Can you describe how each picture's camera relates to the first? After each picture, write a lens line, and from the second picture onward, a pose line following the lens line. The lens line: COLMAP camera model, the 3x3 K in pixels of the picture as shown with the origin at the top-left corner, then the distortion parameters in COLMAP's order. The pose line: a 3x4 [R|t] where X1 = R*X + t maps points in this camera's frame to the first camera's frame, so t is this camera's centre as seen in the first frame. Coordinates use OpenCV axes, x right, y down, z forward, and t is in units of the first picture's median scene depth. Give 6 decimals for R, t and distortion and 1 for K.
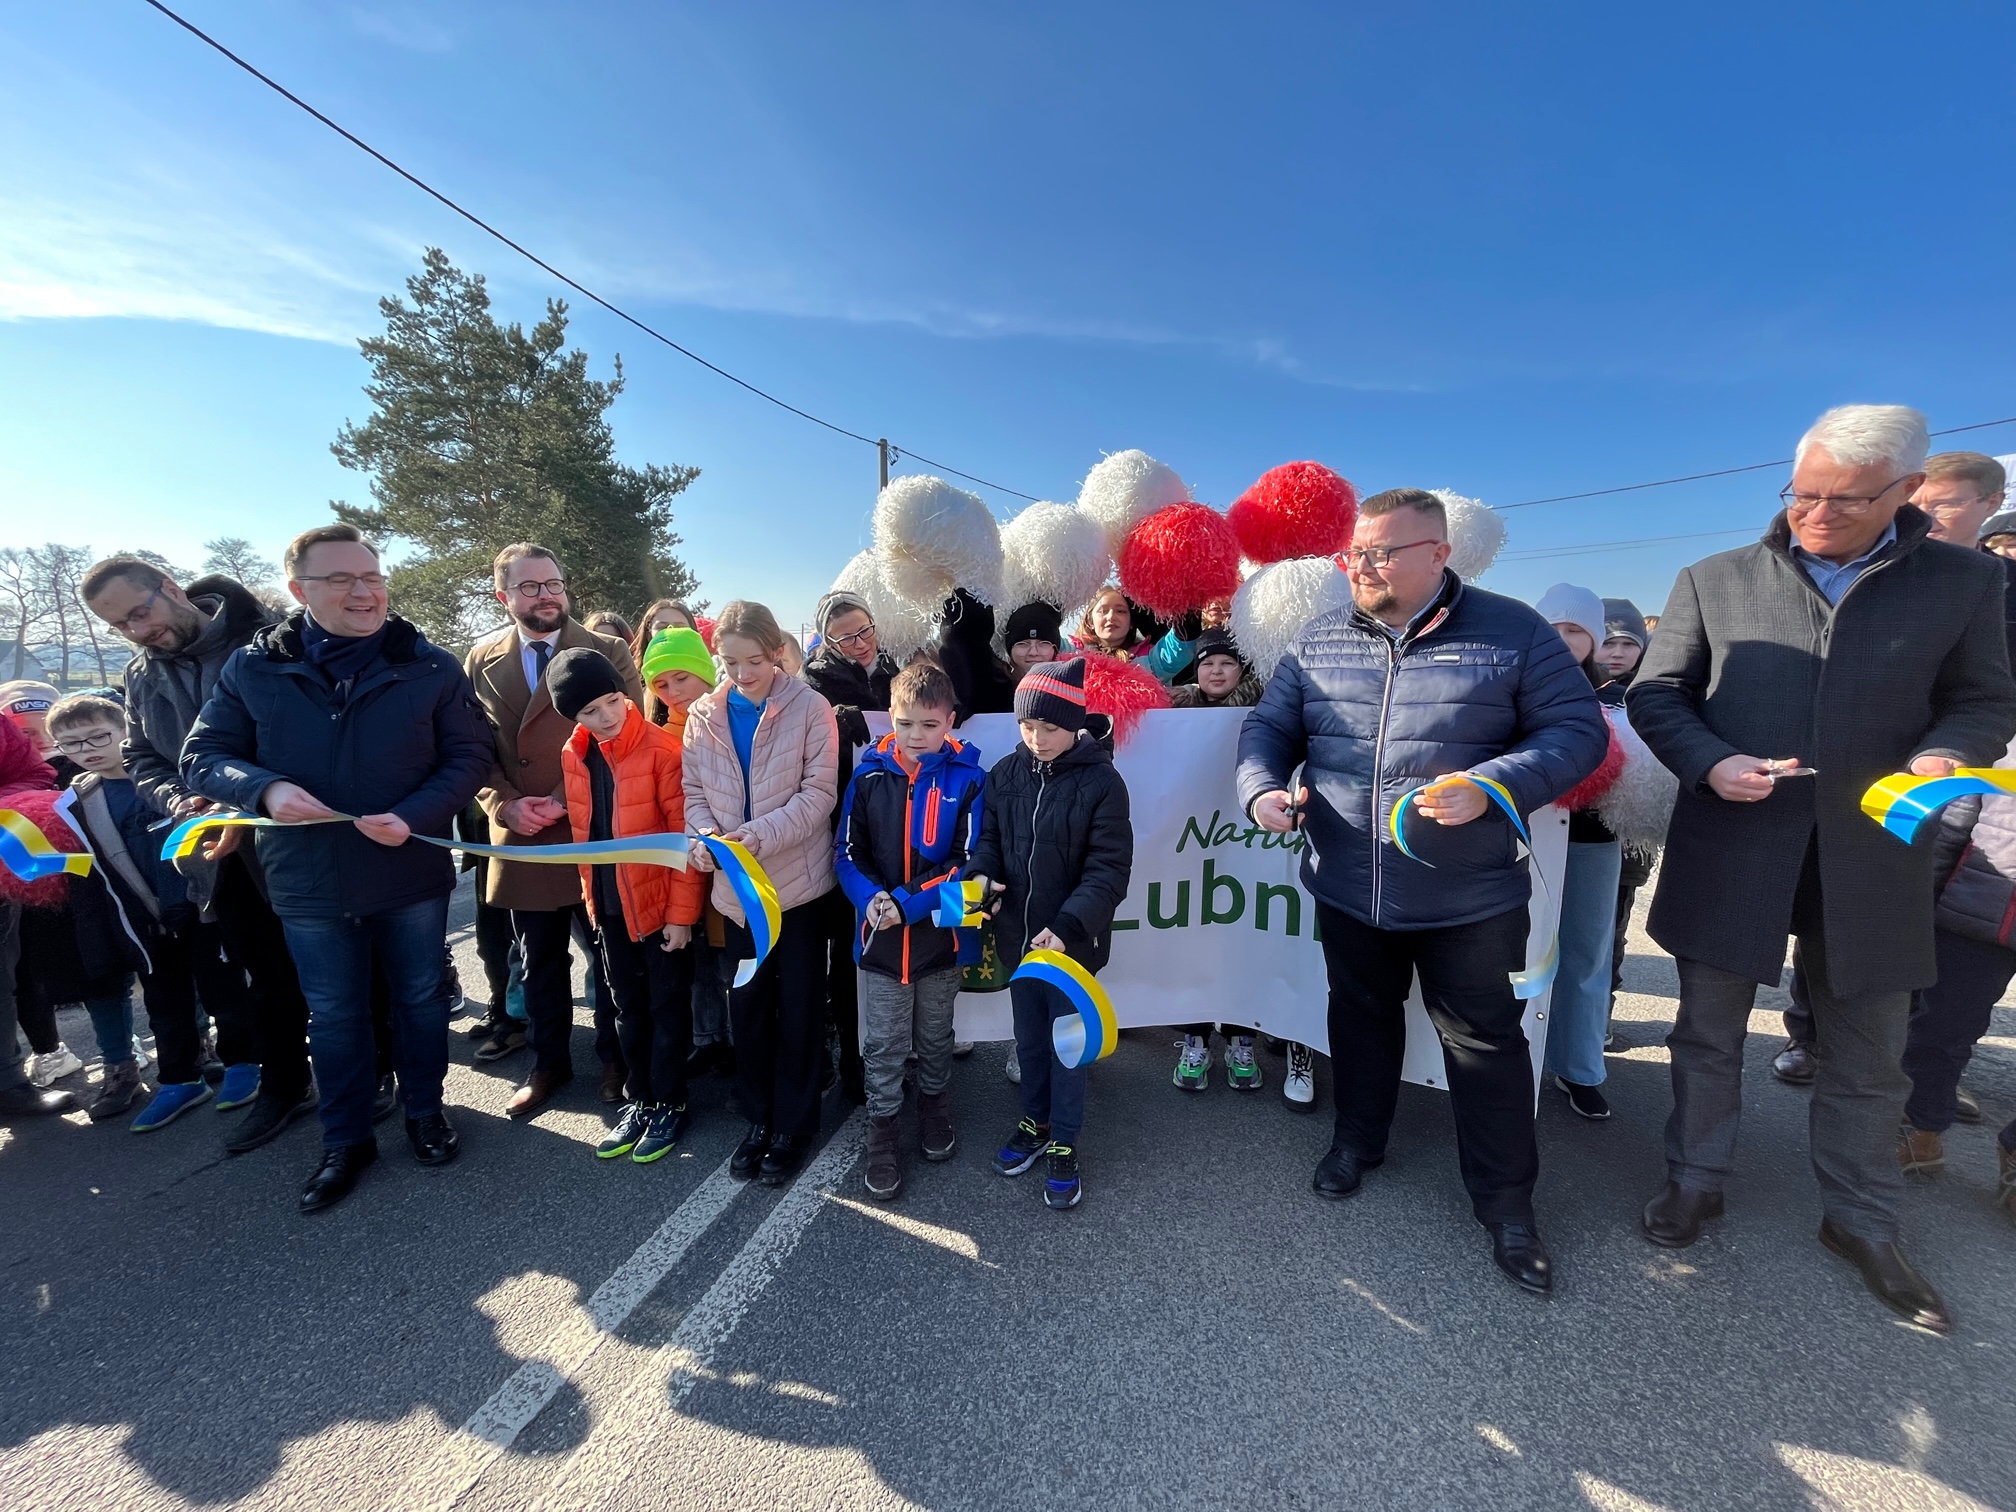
lens RADIAL K [[777.4, 0, 1008.0], [0, 777.4, 756.0], [0, 0, 1]] dist [-0.044170, 0.000217]
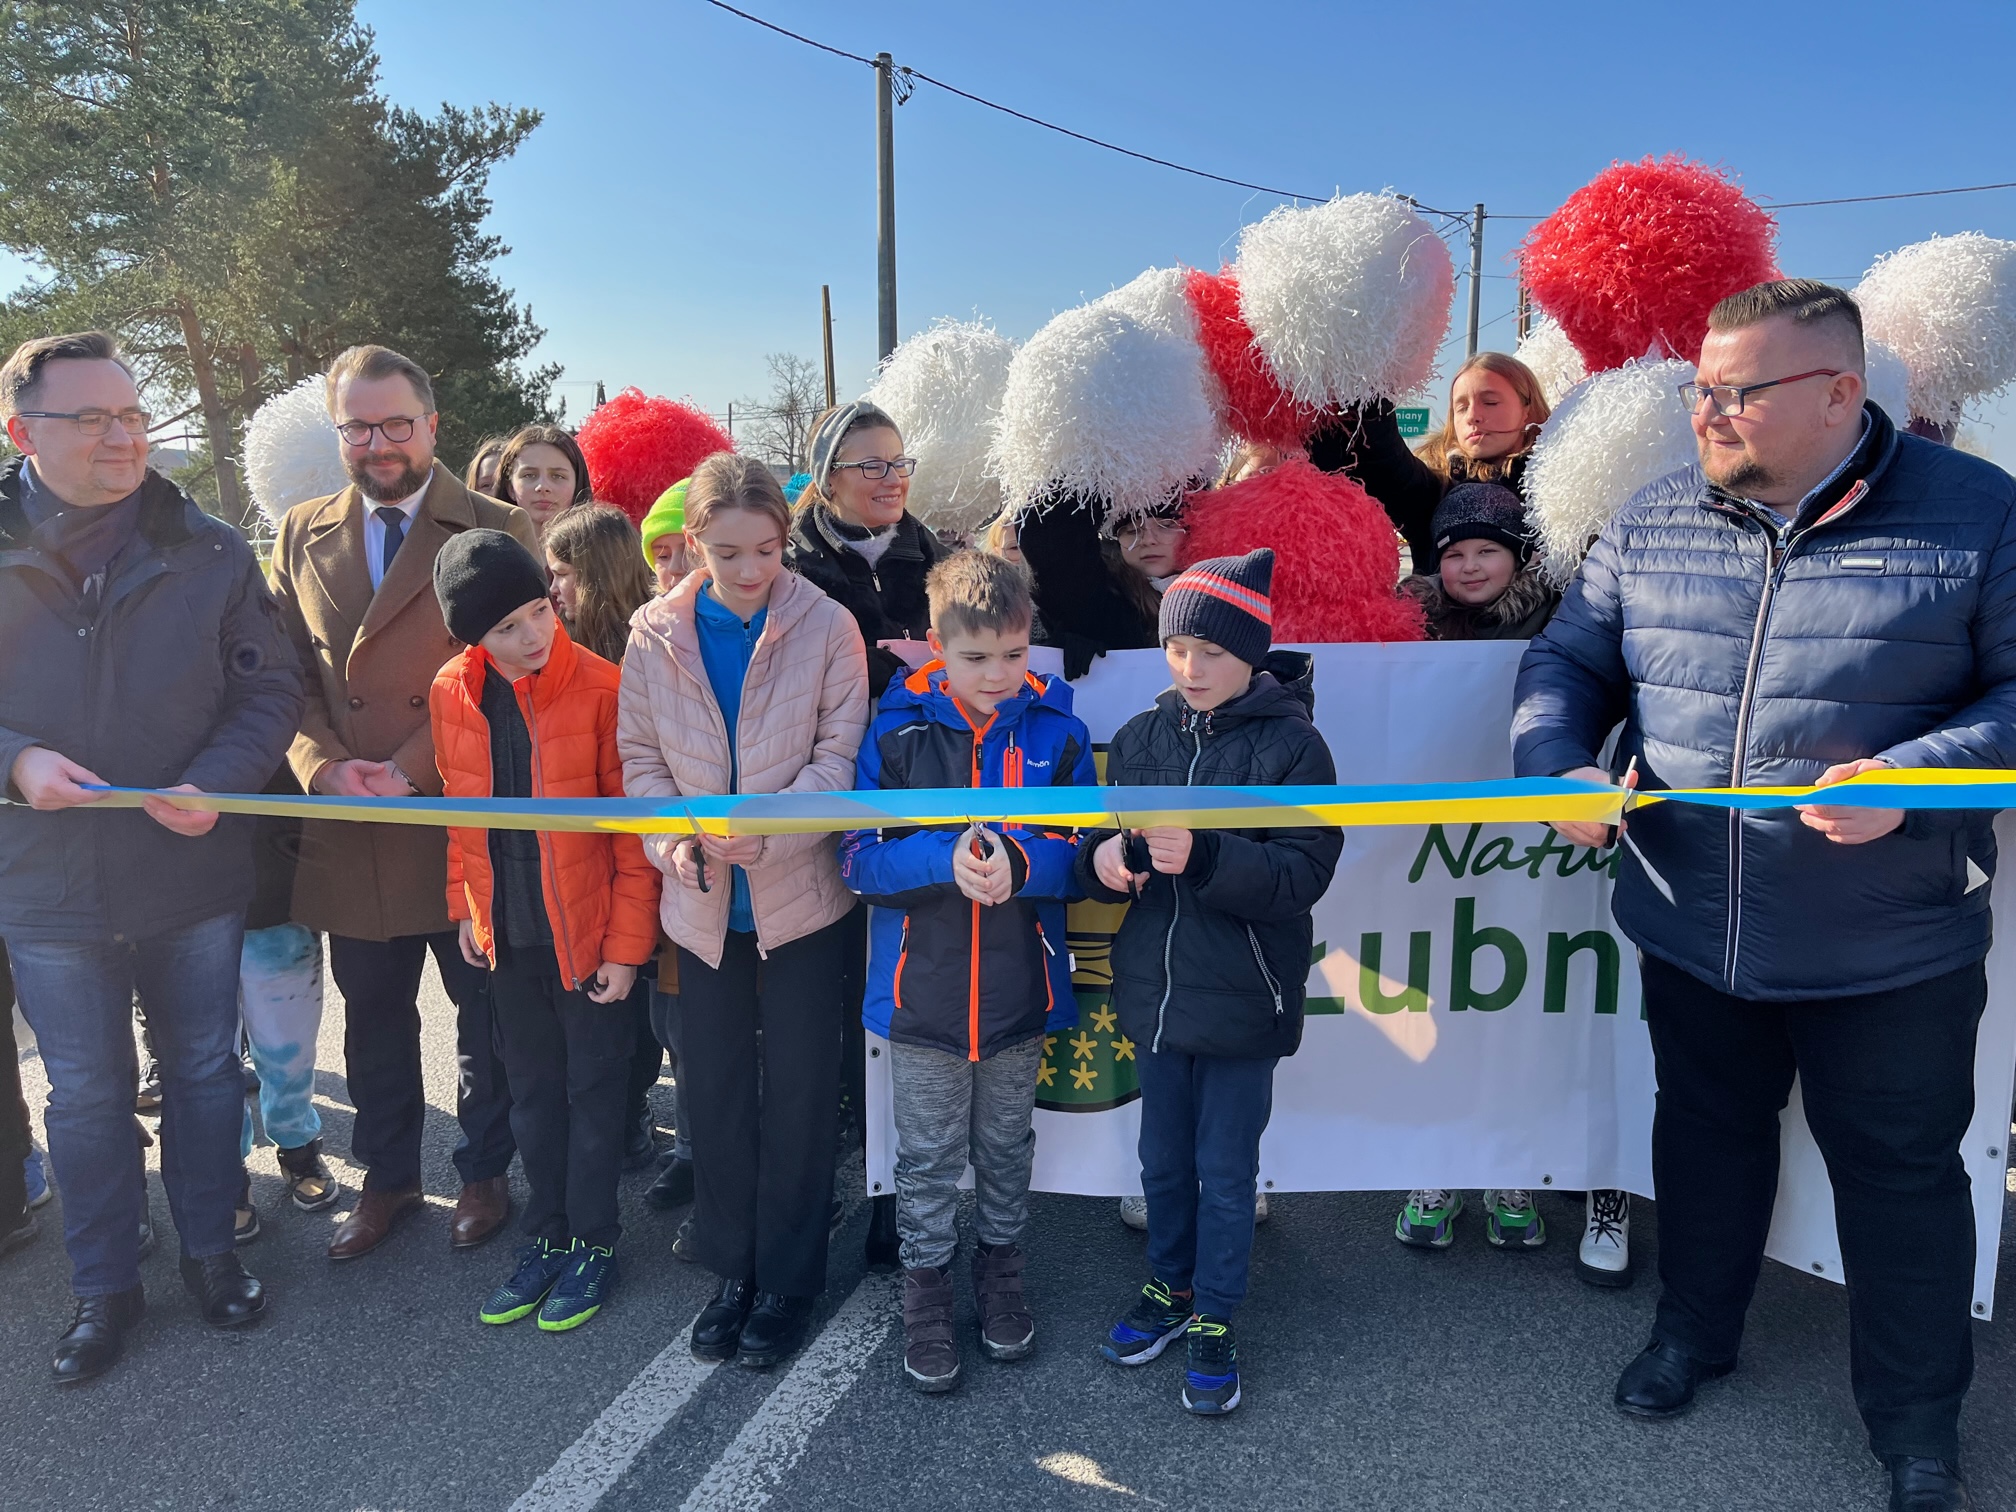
lens RADIAL K [[1709.0, 0, 1008.0], [0, 1709.0, 756.0], [0, 0, 1]] dist [-0.005411, -0.150343]
pose [[0.999367, 0.016146, -0.031690, -0.061347], [-0.013003, 0.995199, 0.096999, -0.087723], [0.033105, -0.096526, 0.994780, -0.354942]]
